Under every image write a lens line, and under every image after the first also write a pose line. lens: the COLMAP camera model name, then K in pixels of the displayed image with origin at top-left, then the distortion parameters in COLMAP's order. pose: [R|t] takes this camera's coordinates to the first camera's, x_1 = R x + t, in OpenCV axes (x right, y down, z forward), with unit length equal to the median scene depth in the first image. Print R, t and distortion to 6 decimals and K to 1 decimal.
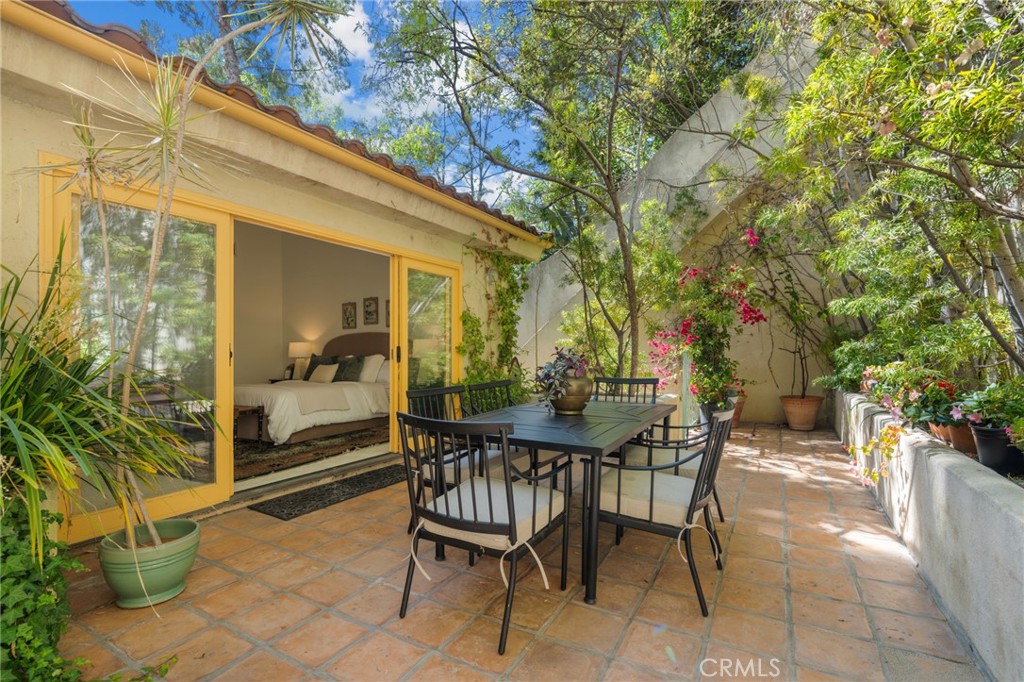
lens RADIAL K [[458.9, 0, 510.5], [0, 458.9, 344.4], [0, 0, 1]] dist [0.000446, 0.000057]
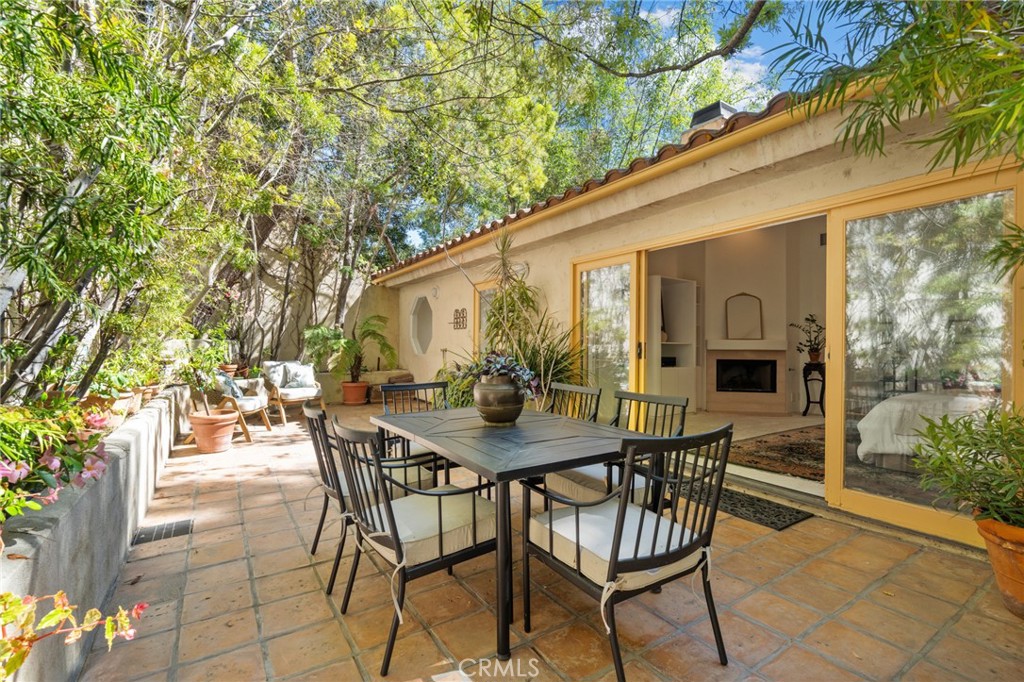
lens RADIAL K [[458.9, 0, 511.4], [0, 458.9, 338.1], [0, 0, 1]] dist [0.000446, 0.000057]
pose [[-0.467588, -0.005887, -0.883927, 0.625092], [0.003743, 0.999956, -0.008640, -0.002898], [0.883939, -0.007348, -0.467545, 0.992894]]
